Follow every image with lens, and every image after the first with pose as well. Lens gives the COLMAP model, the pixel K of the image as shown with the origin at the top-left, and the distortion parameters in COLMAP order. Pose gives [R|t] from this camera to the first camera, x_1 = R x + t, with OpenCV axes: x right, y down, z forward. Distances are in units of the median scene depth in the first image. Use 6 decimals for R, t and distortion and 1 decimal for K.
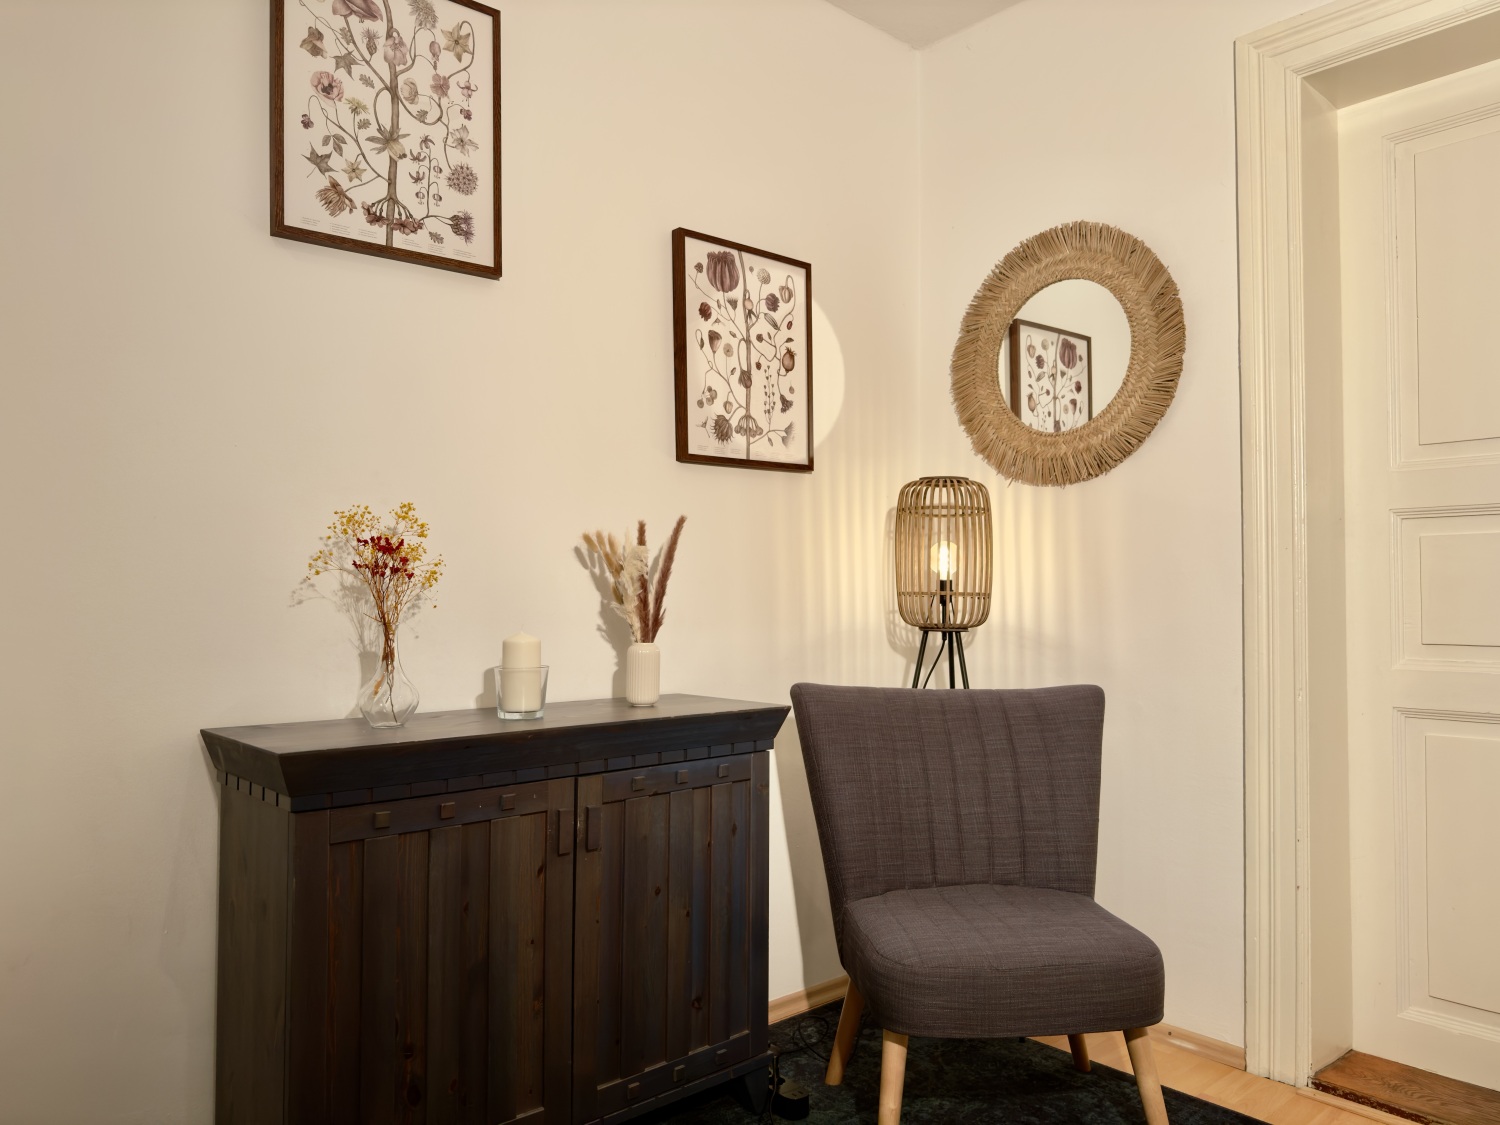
lens RADIAL K [[1064.4, 0, 754.3], [0, 1064.4, 574.0], [0, 0, 1]] dist [0.004440, -0.015191]
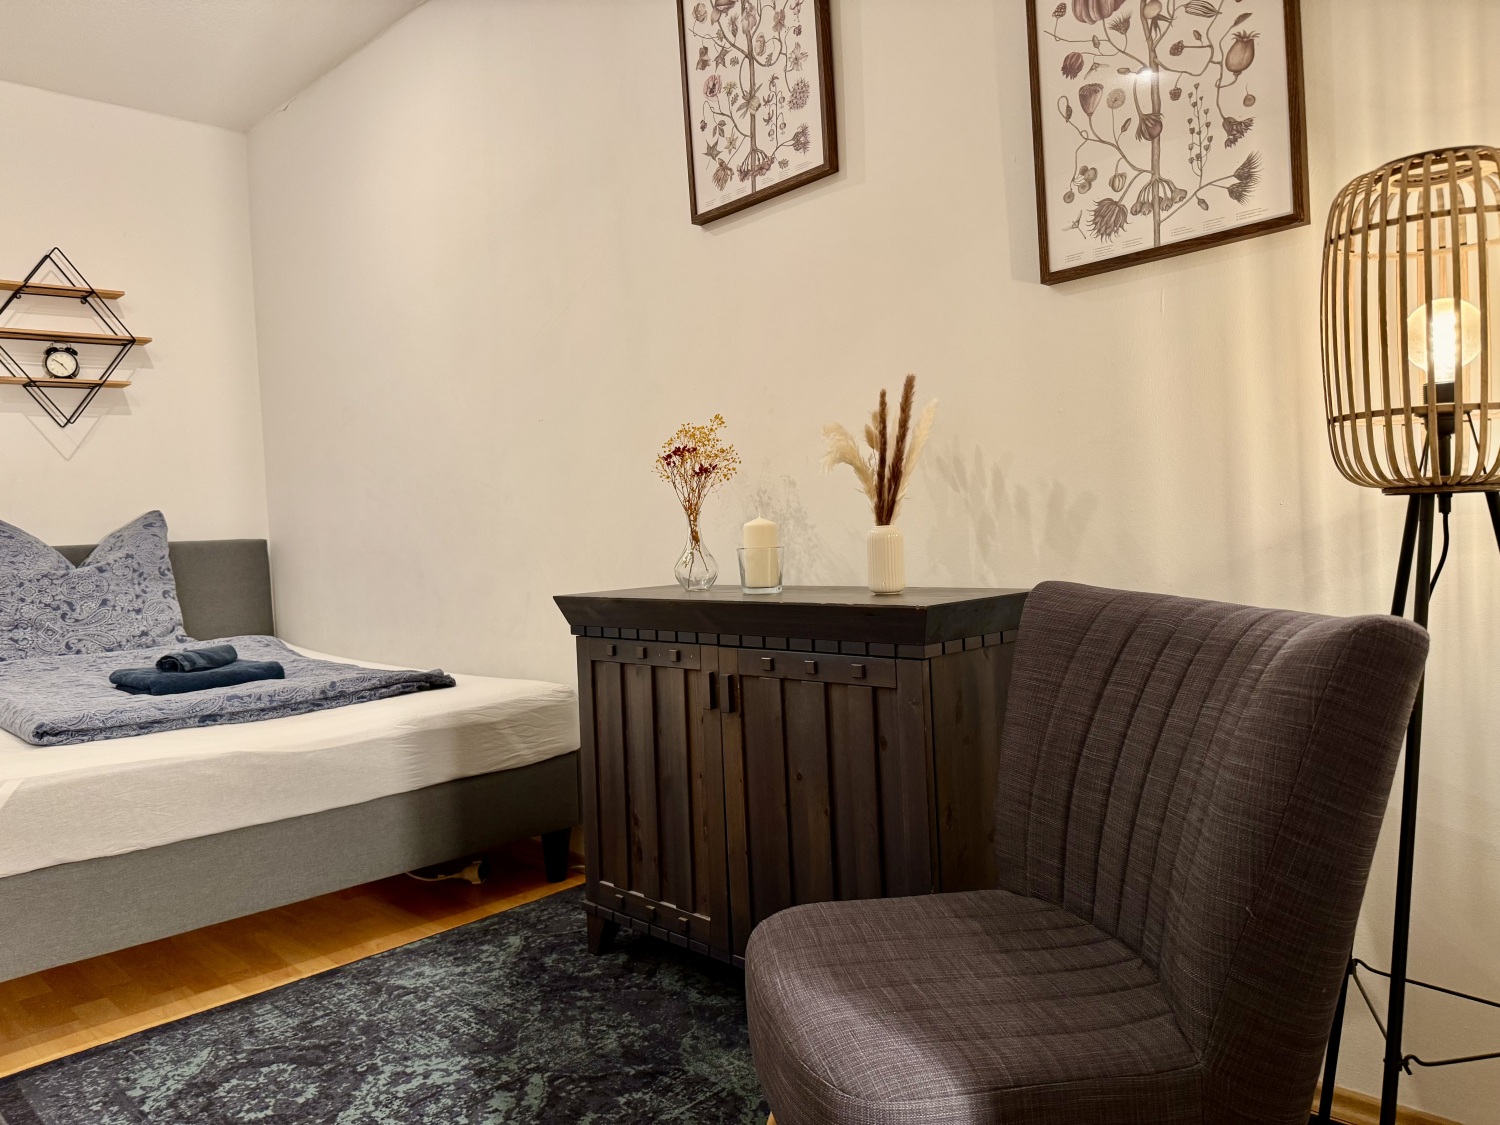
lens RADIAL K [[1064.4, 0, 750.4], [0, 1064.4, 555.9], [0, 0, 1]] dist [0.004440, -0.015191]
pose [[0.058345, 0.033096, -0.997748, 0.835800], [0.089204, 0.995279, 0.038230, 0.048985], [0.994303, -0.091233, 0.055117, 0.874069]]
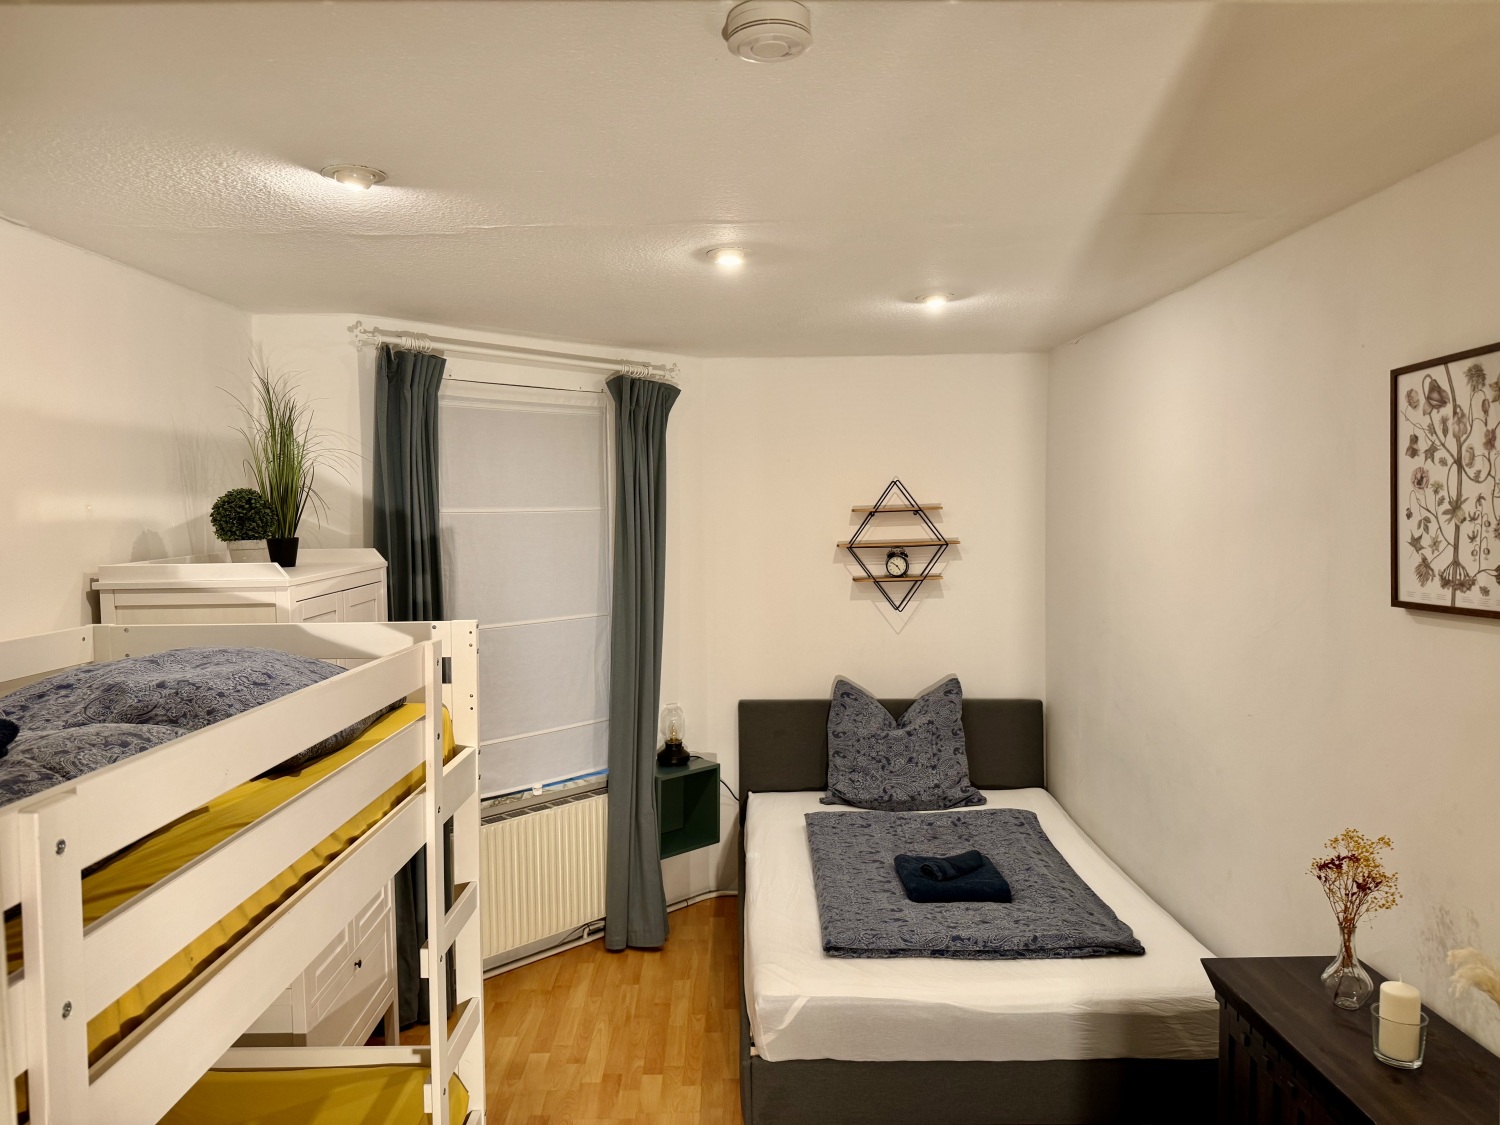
lens RADIAL K [[1064.4, 0, 751.7], [0, 1064.4, 540.4], [0, 0, 1]] dist [0.004440, -0.015191]
pose [[-0.652772, 0.034359, -0.756774, 0.960574], [0.039188, 0.999165, 0.011561, -0.409010], [0.756540, -0.022109, -0.653574, 1.148500]]
